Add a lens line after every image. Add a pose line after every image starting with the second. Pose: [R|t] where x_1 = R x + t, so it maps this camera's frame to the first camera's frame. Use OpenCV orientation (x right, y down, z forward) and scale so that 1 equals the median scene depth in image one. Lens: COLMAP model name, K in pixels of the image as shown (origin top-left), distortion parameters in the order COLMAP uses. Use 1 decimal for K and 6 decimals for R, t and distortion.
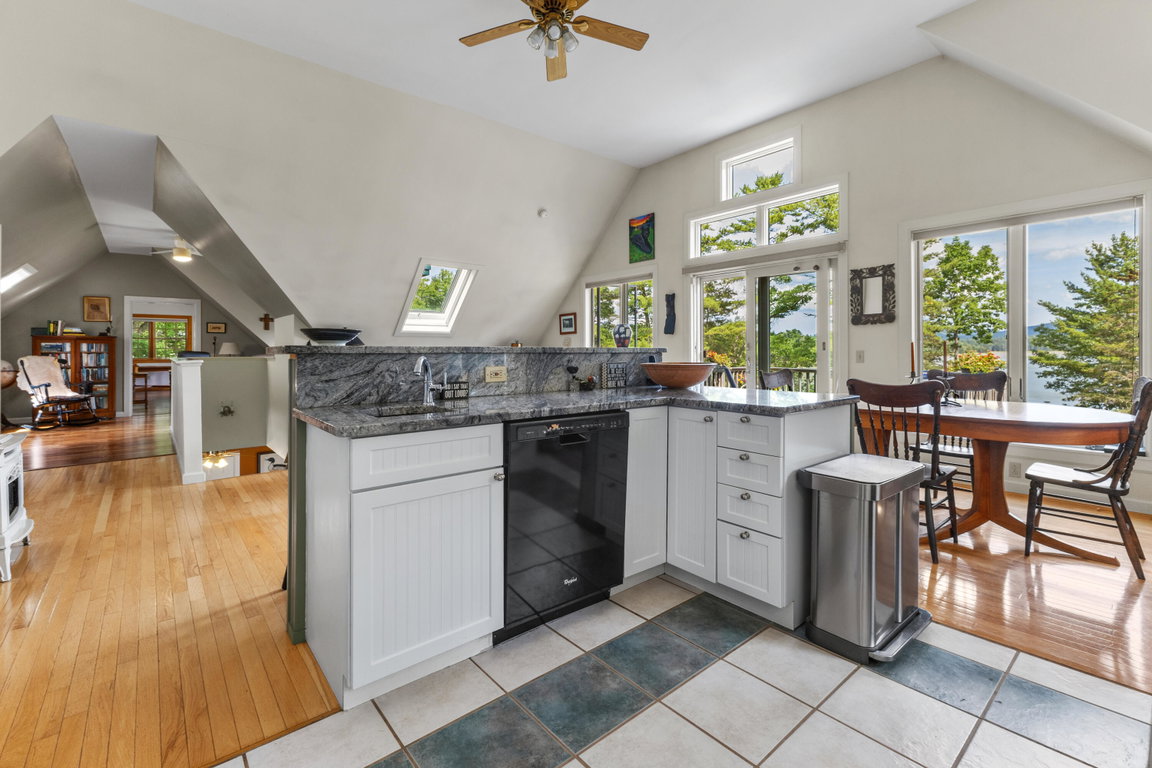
lens RADIAL K [[510.8, 0, 577.5], [0, 510.8, 348.2], [0, 0, 1]] dist [-0.000133, 0.000015]
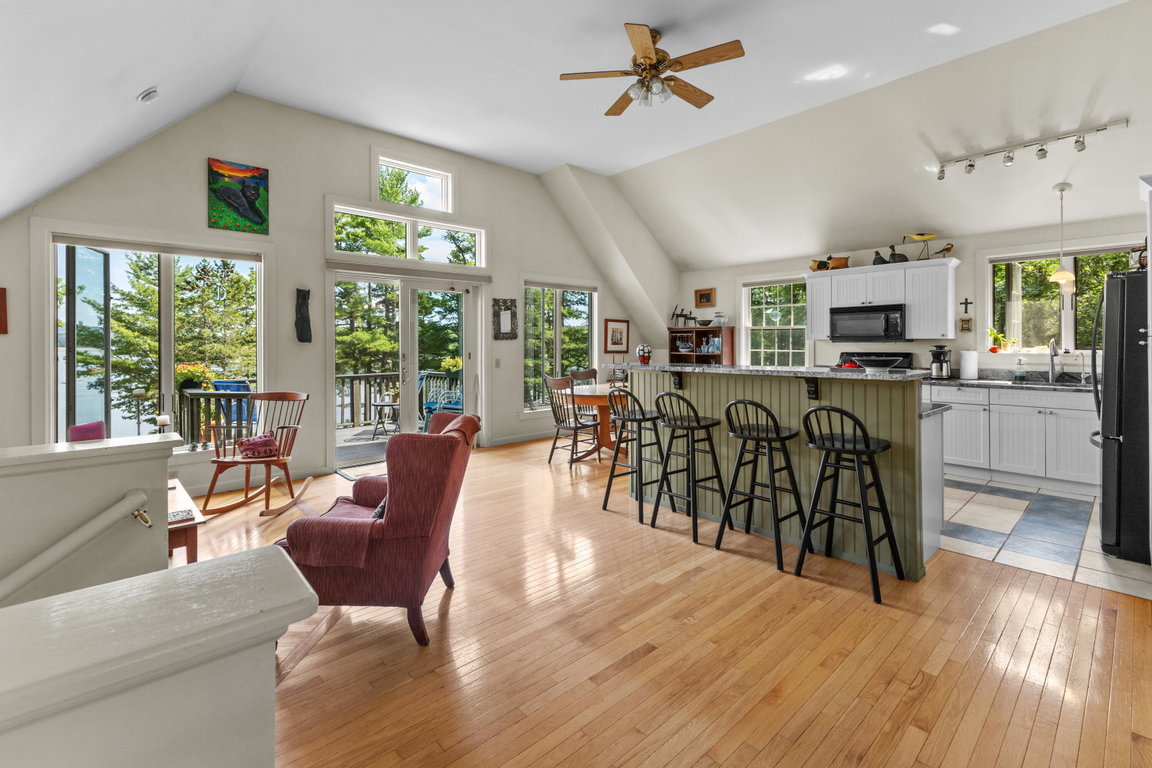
lens RADIAL K [[510.8, 0, 577.5], [0, 510.8, 348.2], [0, 0, 1]] dist [-0.000133, 0.000015]
pose [[-0.039314, -0.004279, 0.999218, -0.572986], [-0.002322, 0.999989, 0.004191, -0.021201], [-0.999224, -0.002155, -0.039324, 0.595049]]
